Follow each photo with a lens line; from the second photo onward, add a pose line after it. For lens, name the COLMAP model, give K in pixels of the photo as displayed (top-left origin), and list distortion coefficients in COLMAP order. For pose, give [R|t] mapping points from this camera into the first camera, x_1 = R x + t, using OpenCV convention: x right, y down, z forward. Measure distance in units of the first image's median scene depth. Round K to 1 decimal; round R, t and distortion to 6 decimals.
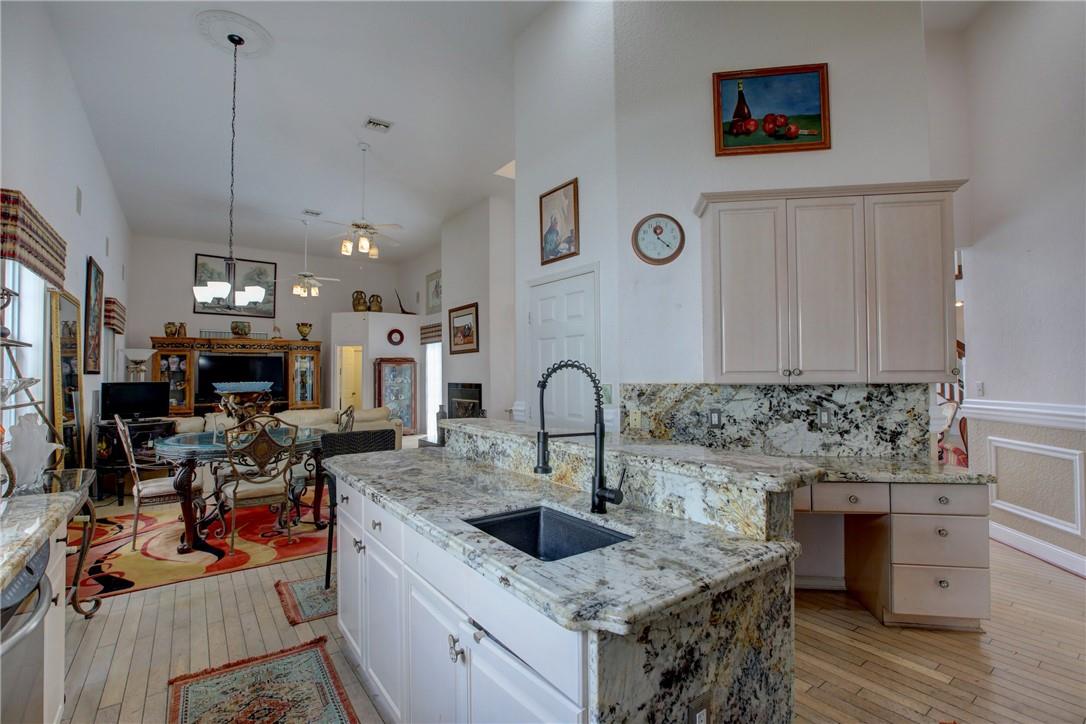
lens RADIAL K [[501.8, 0, 537.1], [0, 501.8, 365.4], [0, 0, 1]] dist [-0.039761, 0.013209]
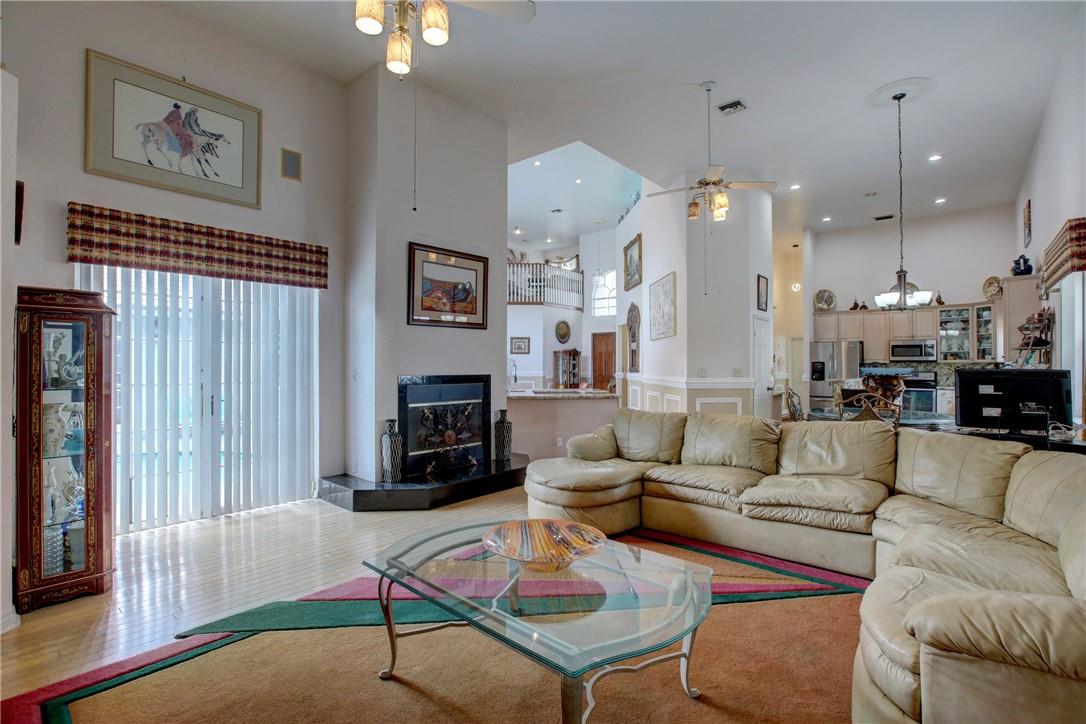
lens RADIAL K [[501.8, 0, 538.6], [0, 501.8, 363.1], [0, 0, 1]] dist [-0.039761, 0.013209]
pose [[-0.218346, 0.006893, 0.975847, -0.807613], [-0.019025, 0.999755, -0.011318, 0.028453], [-0.975686, -0.021037, -0.218161, 1.055149]]
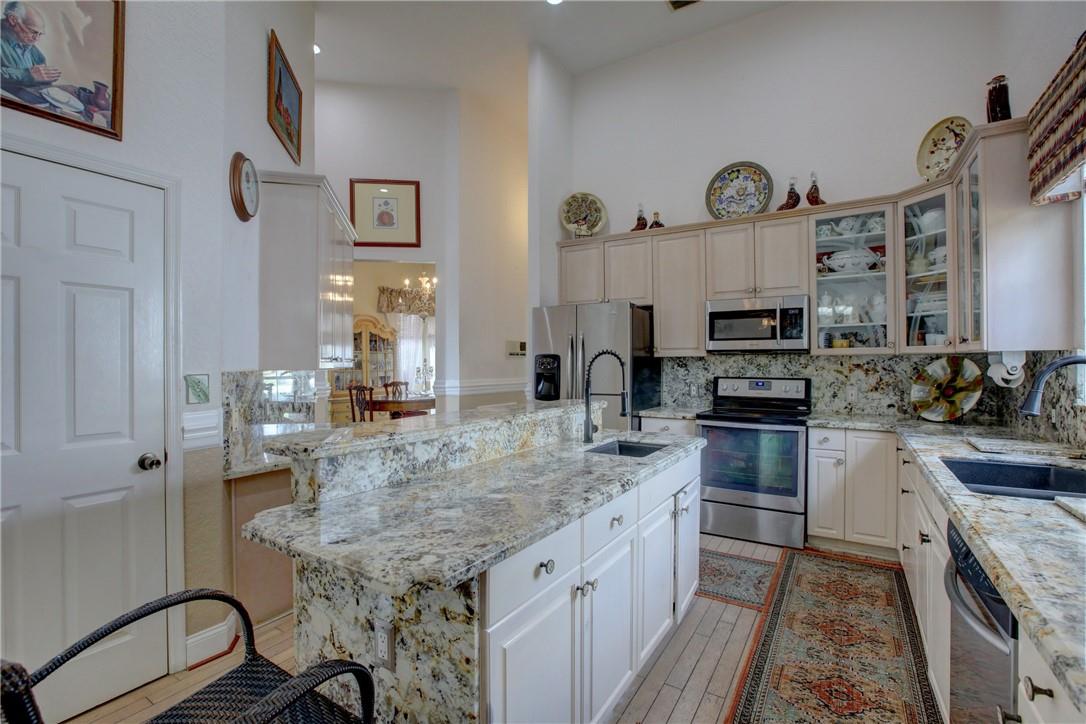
lens RADIAL K [[501.8, 0, 543.2], [0, 501.8, 360.6], [0, 0, 1]] dist [-0.039761, 0.013209]
pose [[-0.381633, 0.008014, 0.924279, -0.705922], [-0.013689, 0.999804, -0.014321, 0.025539], [-0.924213, -0.018118, -0.381448, 0.924456]]
